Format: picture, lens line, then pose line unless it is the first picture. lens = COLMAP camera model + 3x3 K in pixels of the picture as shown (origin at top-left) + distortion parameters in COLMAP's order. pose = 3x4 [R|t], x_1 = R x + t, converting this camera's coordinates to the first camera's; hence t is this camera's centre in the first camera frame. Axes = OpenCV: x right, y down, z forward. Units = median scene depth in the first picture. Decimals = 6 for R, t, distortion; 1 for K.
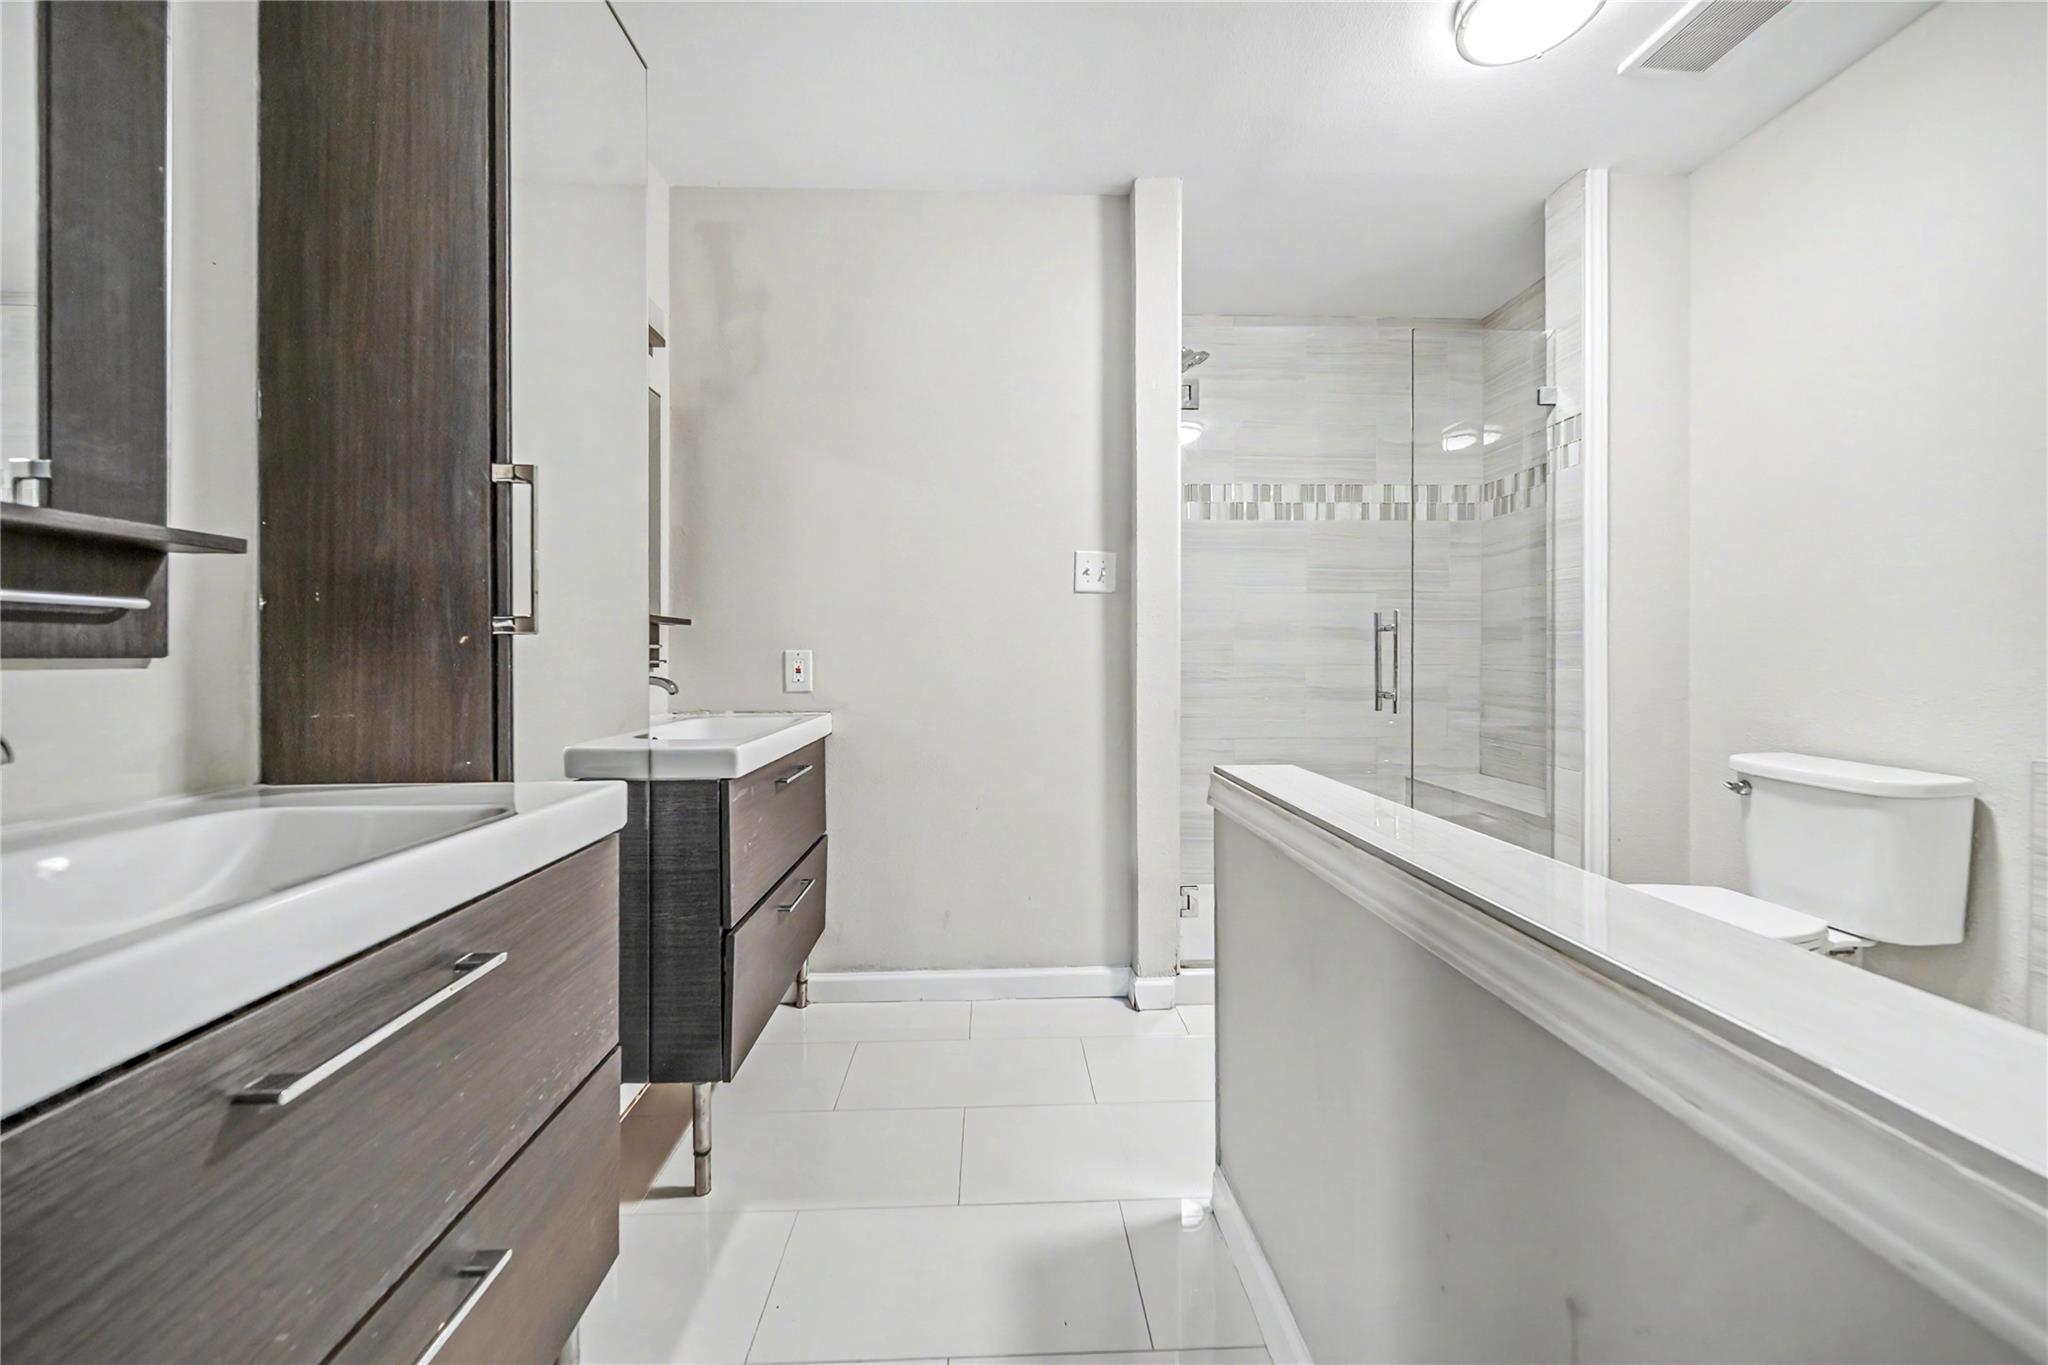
lens RADIAL K [[726.9, 0, 1016.6], [0, 726.9, 659.3], [0, 0, 1]] dist [-0.000763, -0.000188]
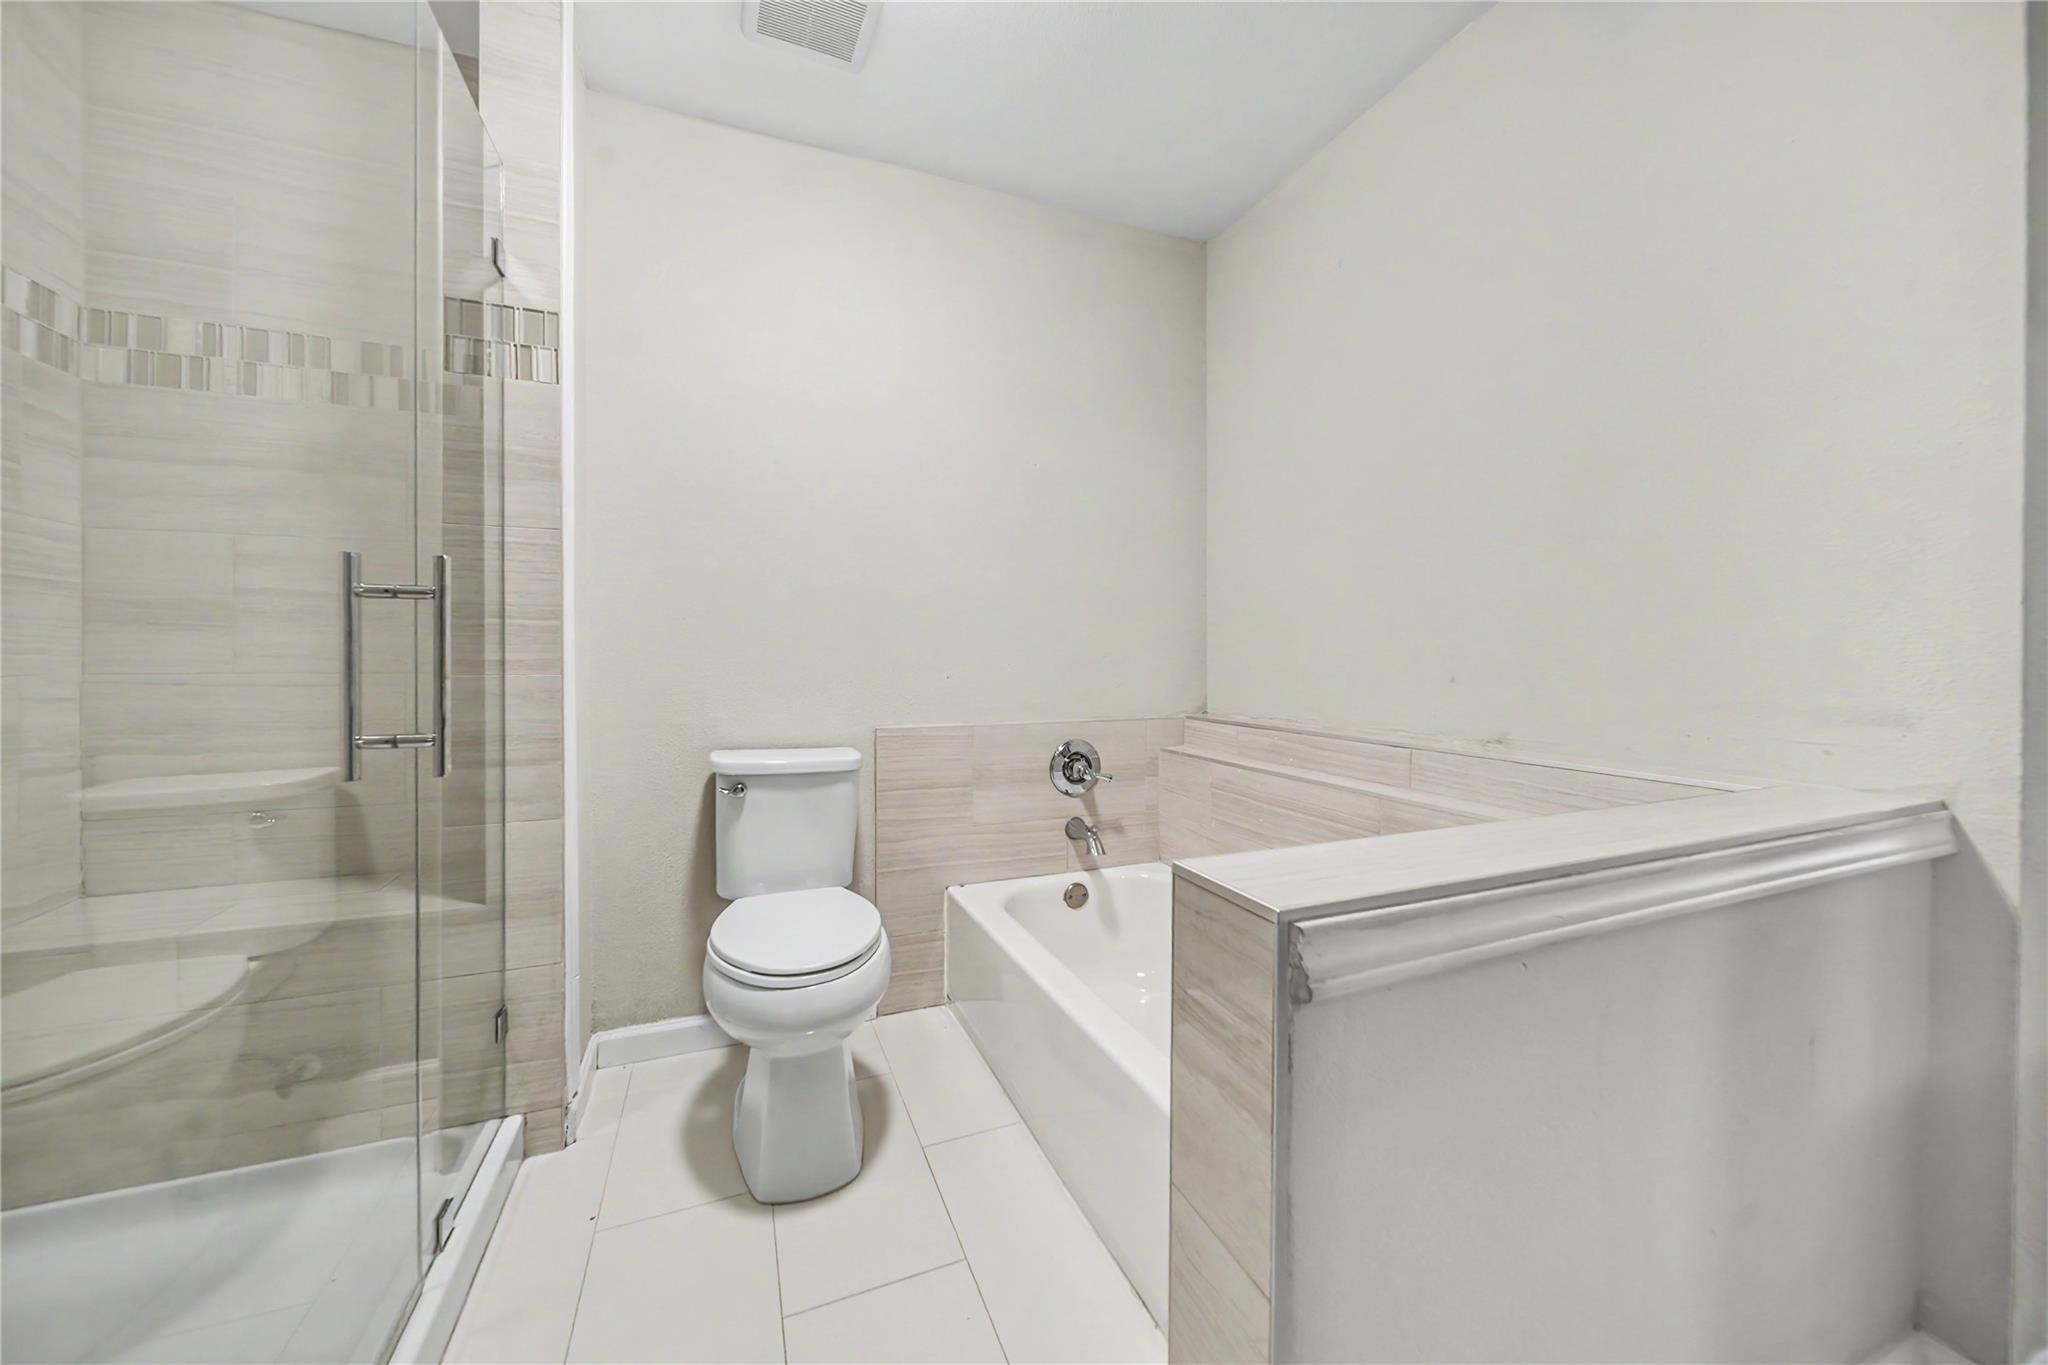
lens RADIAL K [[726.9, 0, 1016.6], [0, 726.9, 659.3], [0, 0, 1]] dist [-0.000763, -0.000188]
pose [[-0.324175, -0.001510, 0.945996, -0.034053], [0.006401, 0.999972, 0.003790, -0.000489], [-0.945976, 0.007284, -0.324156, 0.726165]]
